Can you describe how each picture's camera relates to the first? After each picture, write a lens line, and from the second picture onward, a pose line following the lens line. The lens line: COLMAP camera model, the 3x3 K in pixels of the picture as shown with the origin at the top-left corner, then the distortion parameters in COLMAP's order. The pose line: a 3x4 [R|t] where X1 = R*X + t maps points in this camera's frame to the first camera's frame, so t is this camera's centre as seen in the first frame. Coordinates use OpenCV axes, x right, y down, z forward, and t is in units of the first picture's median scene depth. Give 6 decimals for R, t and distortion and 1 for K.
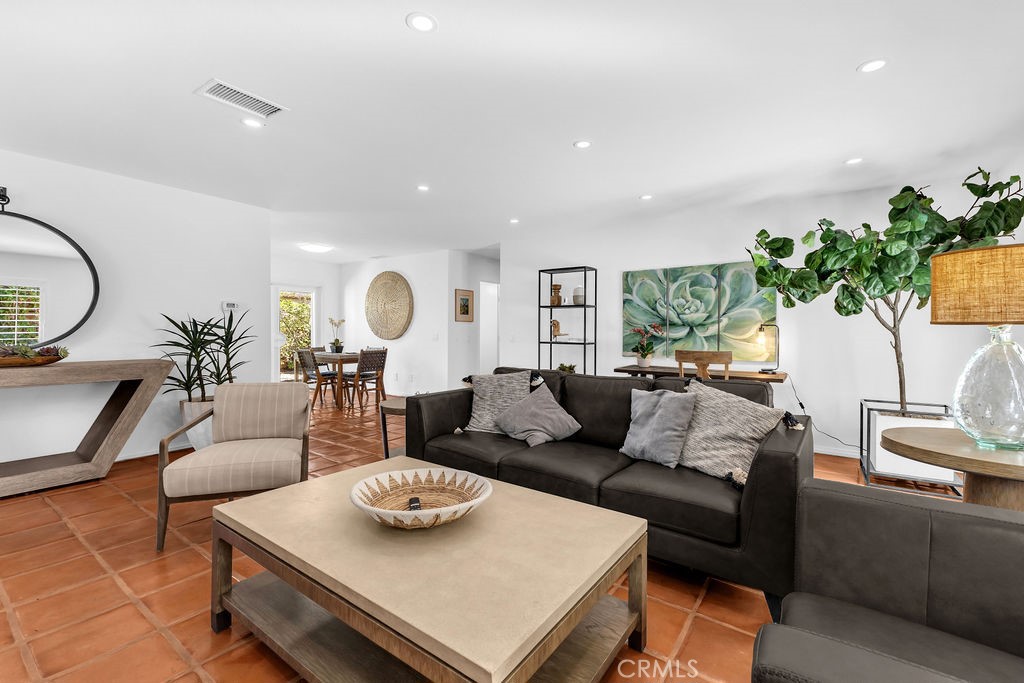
lens RADIAL K [[442.1, 0, 515.7], [0, 442.1, 339.1], [0, 0, 1]] dist [0.011898, -0.000298]
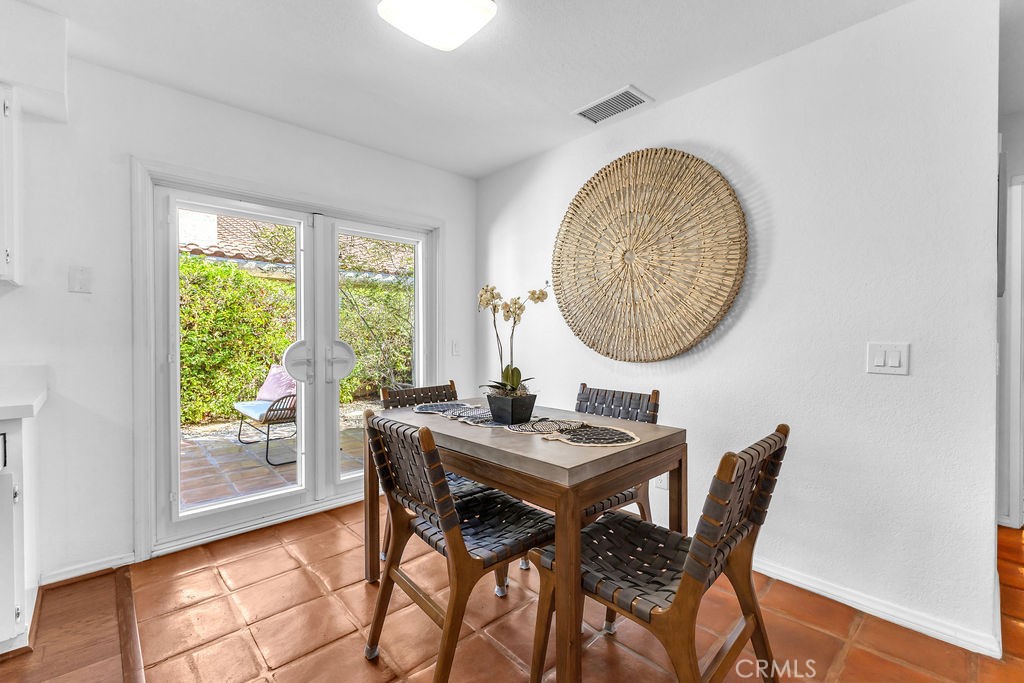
lens RADIAL K [[442.1, 0, 515.7], [0, 442.1, 339.1], [0, 0, 1]] dist [0.011898, -0.000298]
pose [[0.980158, -0.001040, -0.198217, -0.319462], [-0.000869, 0.999954, -0.009543, -0.012793], [0.198218, 0.009526, 0.980112, 0.684354]]
